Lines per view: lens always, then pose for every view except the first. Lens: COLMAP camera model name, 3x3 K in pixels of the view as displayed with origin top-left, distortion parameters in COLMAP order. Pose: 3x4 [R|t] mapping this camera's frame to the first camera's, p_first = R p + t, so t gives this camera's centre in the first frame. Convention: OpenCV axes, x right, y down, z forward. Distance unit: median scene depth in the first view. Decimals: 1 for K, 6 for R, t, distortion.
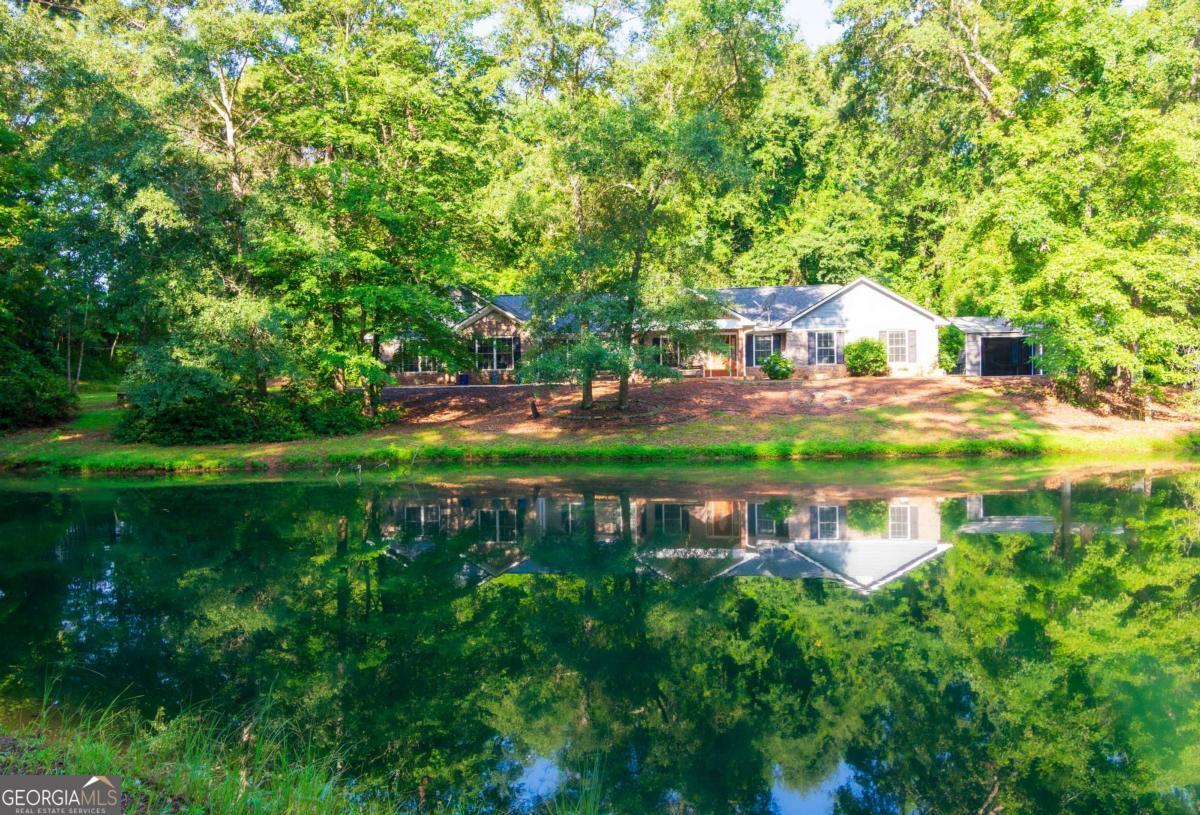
lens RADIAL K [[833.9, 0, 599.7], [0, 833.9, 406.2], [0, 0, 1]] dist [-0.009598, 0.006672]
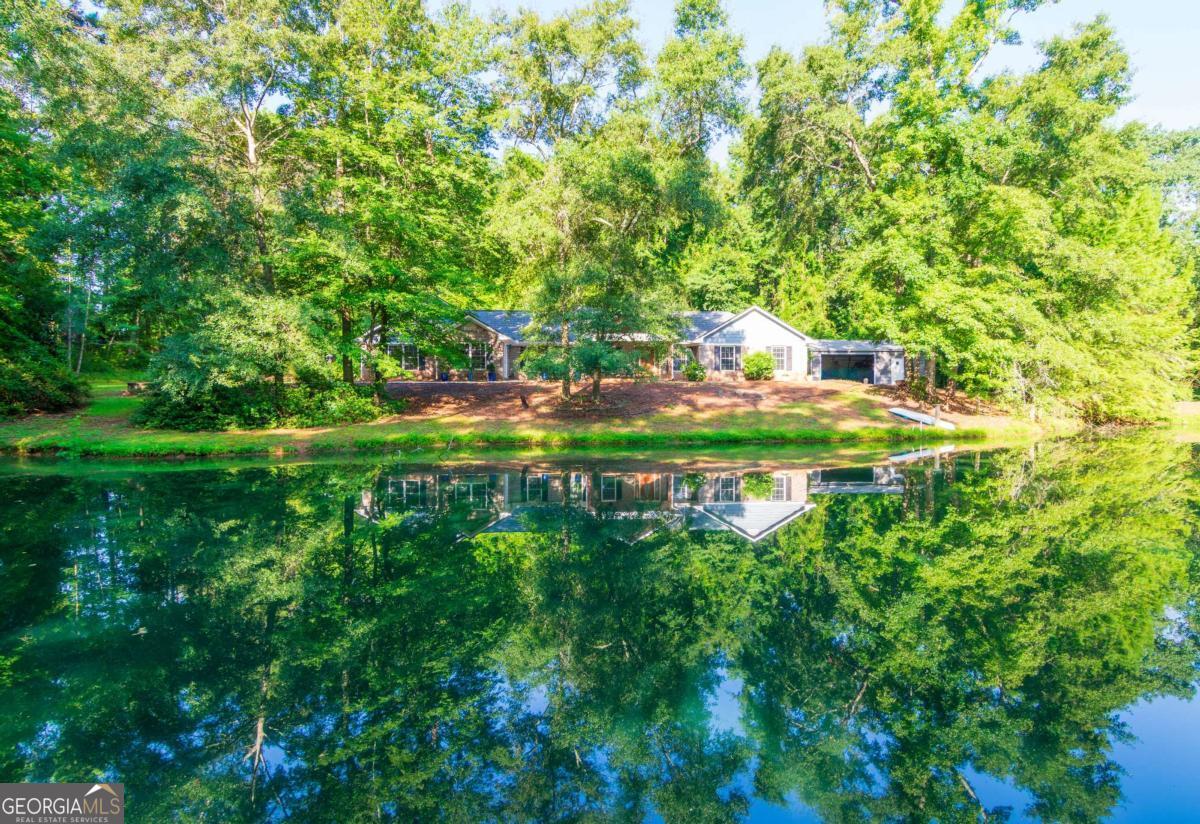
lens RADIAL K [[591.9, 0, 605.7], [0, 591.9, 407.8], [0, 0, 1]] dist [-0.005765, -0.002025]
pose [[0.982873, 0.009936, 0.184018, -0.096277], [-0.011872, 0.999885, 0.009421, 0.002618], [-0.183903, -0.011444, 0.982878, 0.110924]]
